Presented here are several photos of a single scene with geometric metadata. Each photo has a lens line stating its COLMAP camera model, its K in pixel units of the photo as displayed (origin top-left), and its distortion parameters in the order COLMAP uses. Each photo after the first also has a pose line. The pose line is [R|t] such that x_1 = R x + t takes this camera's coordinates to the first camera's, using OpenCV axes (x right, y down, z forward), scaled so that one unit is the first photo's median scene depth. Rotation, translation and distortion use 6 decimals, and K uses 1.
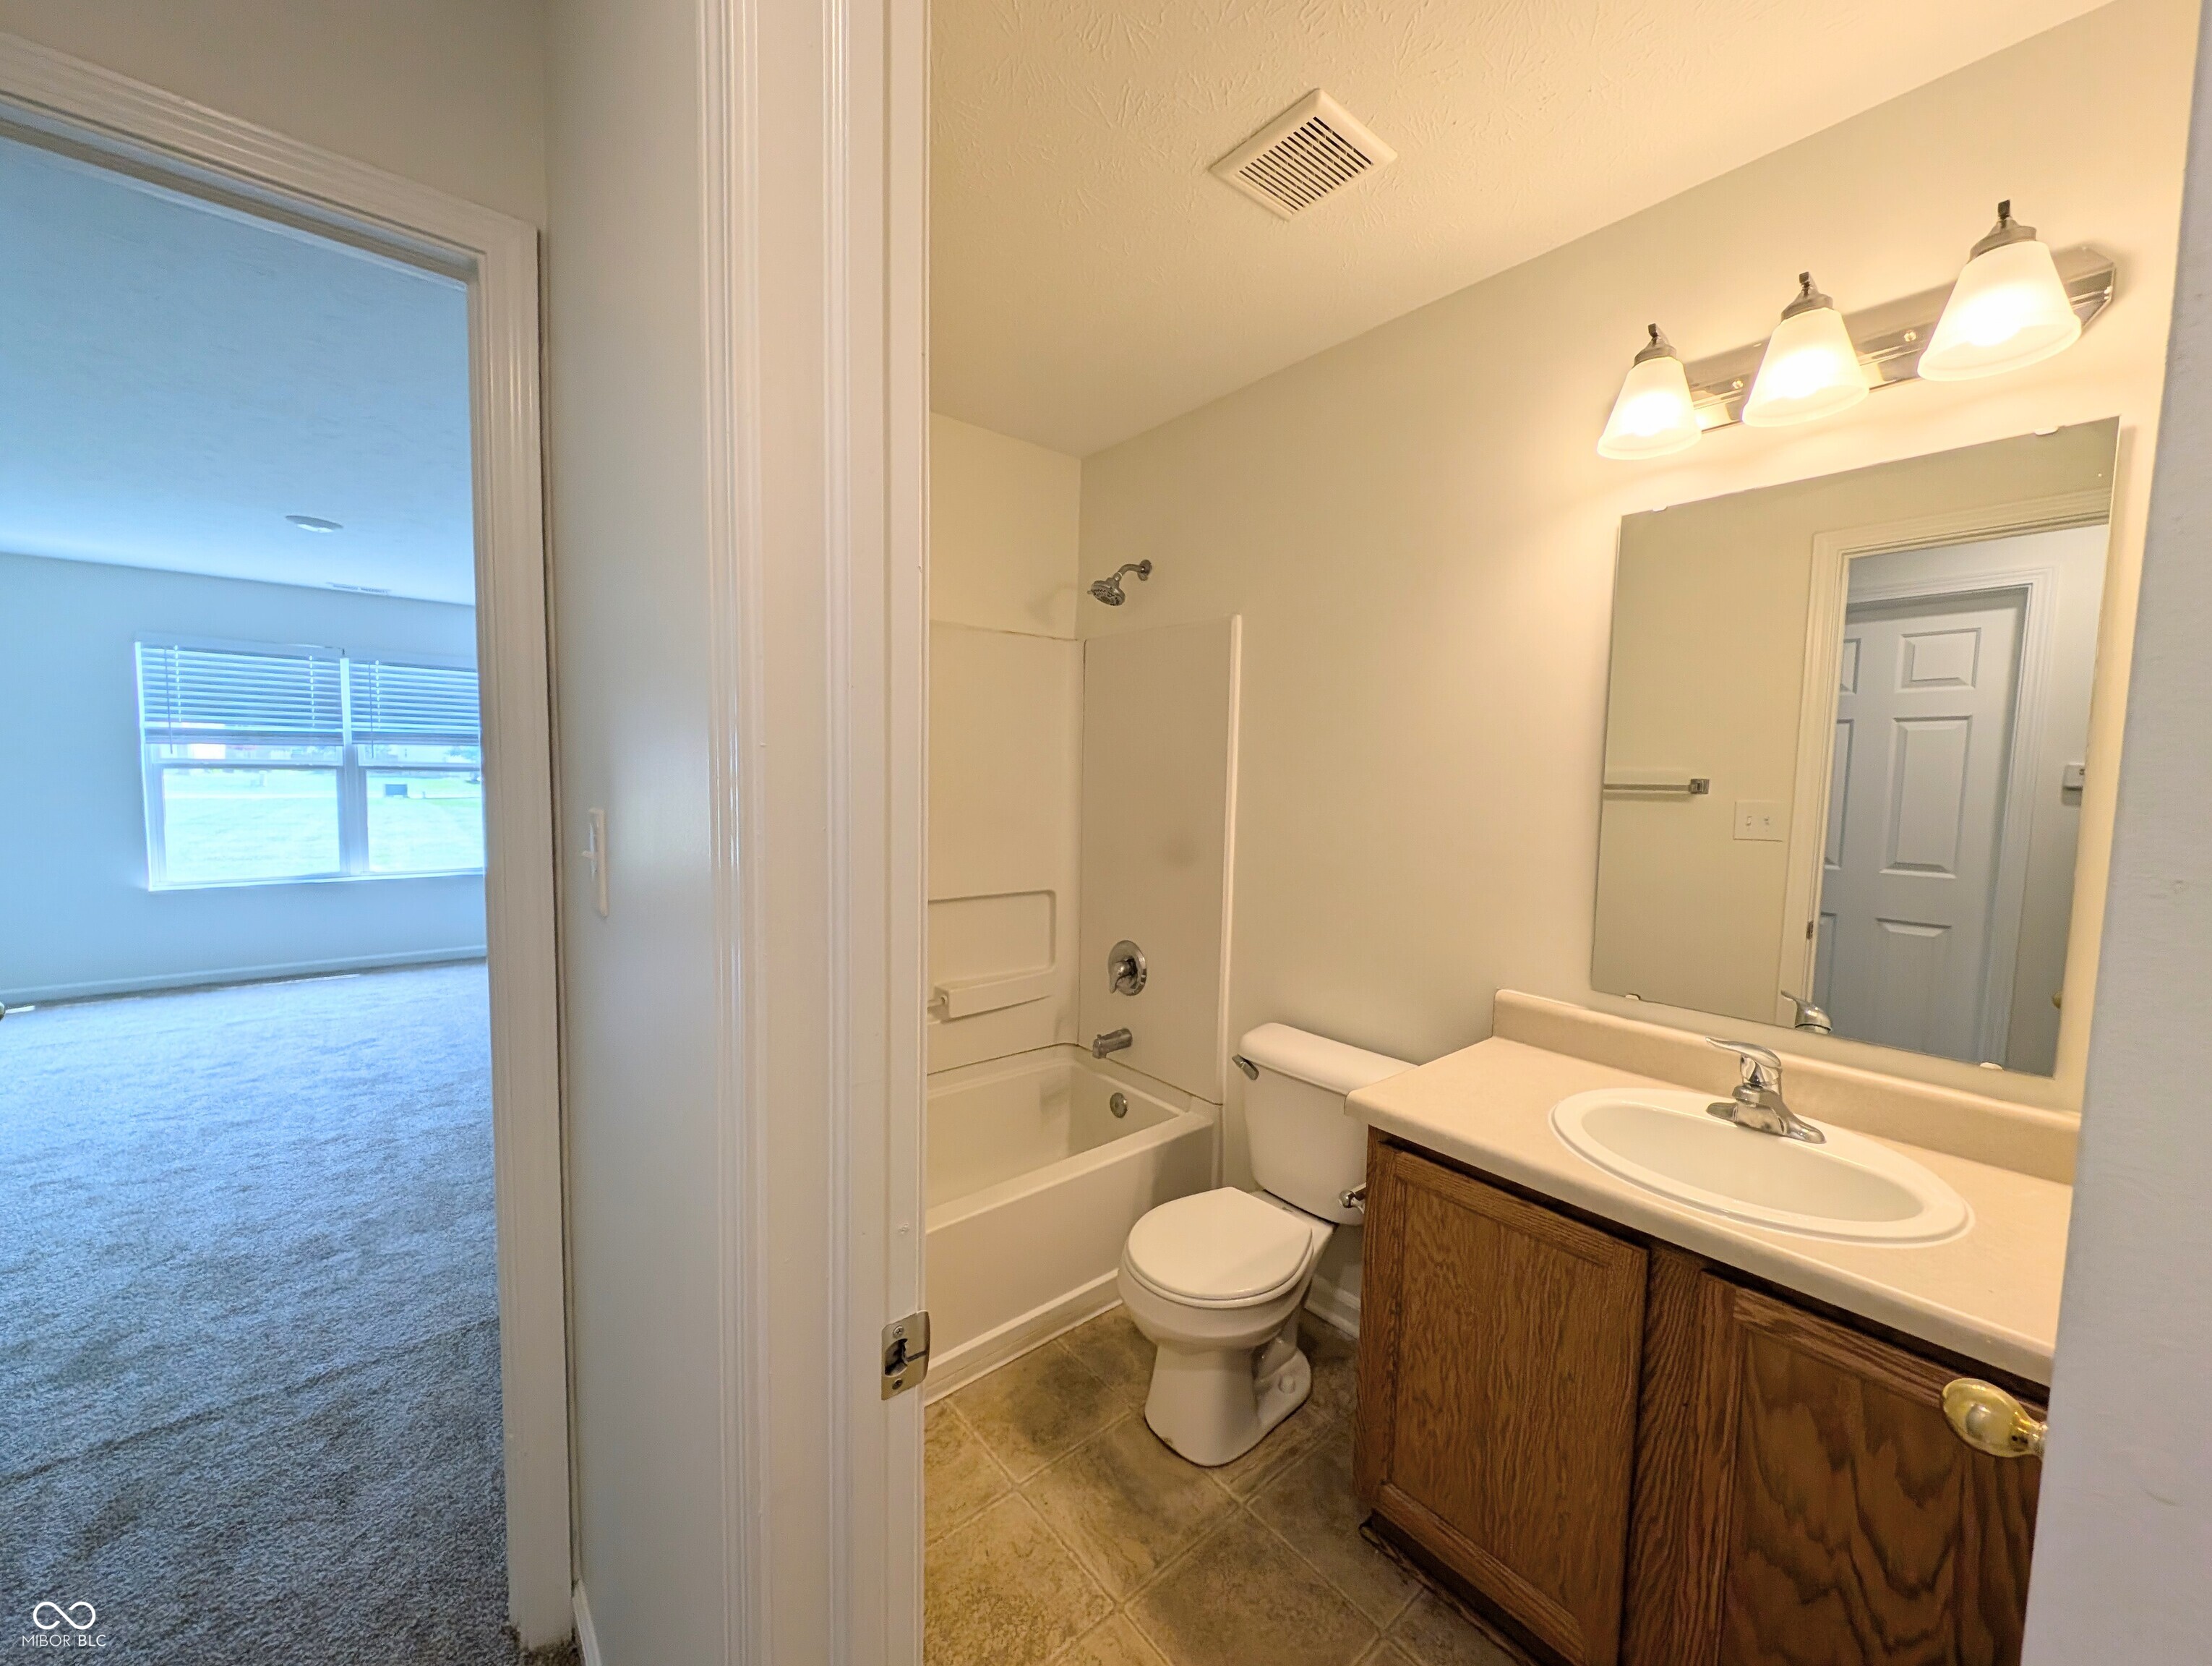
lens RADIAL K [[833.2, 0, 1106.0], [0, 833.2, 833.0], [0, 0, 1]] dist [-0.000207, 0.000211]
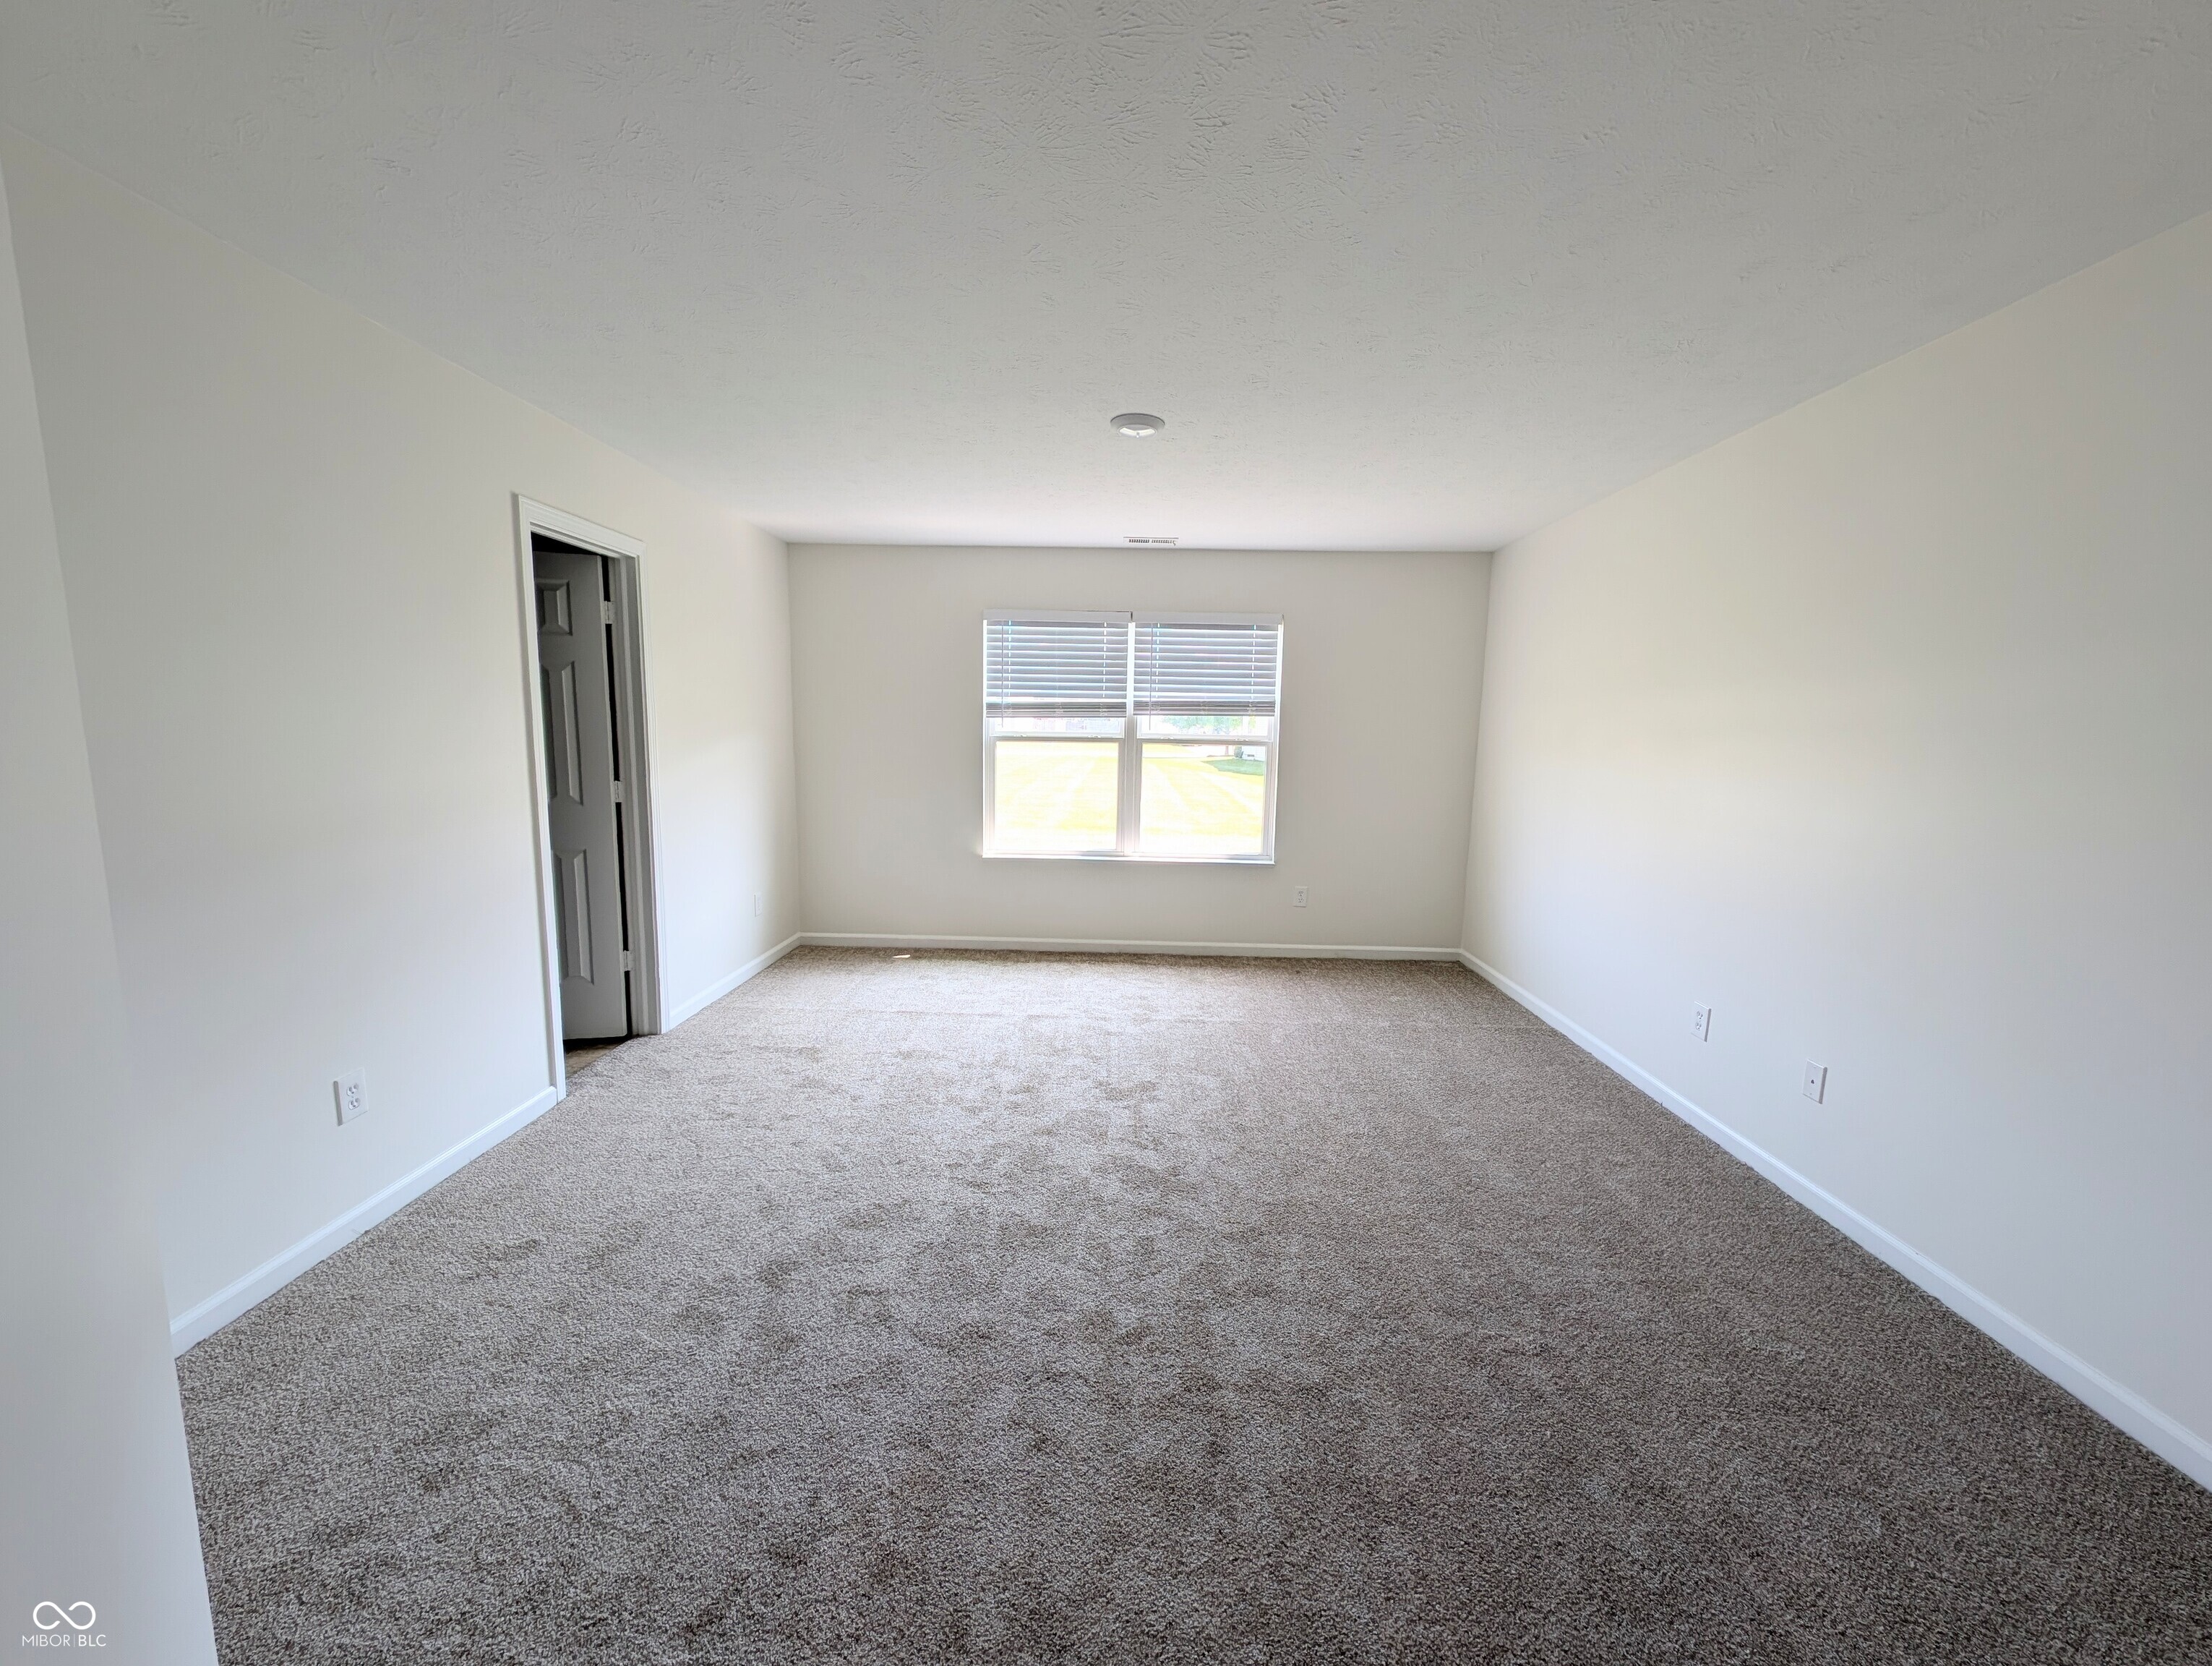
lens RADIAL K [[833.2, 0, 1106.0], [0, 833.2, 833.0], [0, 0, 1]] dist [-0.000207, 0.000211]
pose [[0.748137, 0.078152, -0.658926, -0.422766], [-0.049993, 0.996856, 0.061470, -0.043168], [0.661659, -0.013047, 0.749692, 0.389362]]
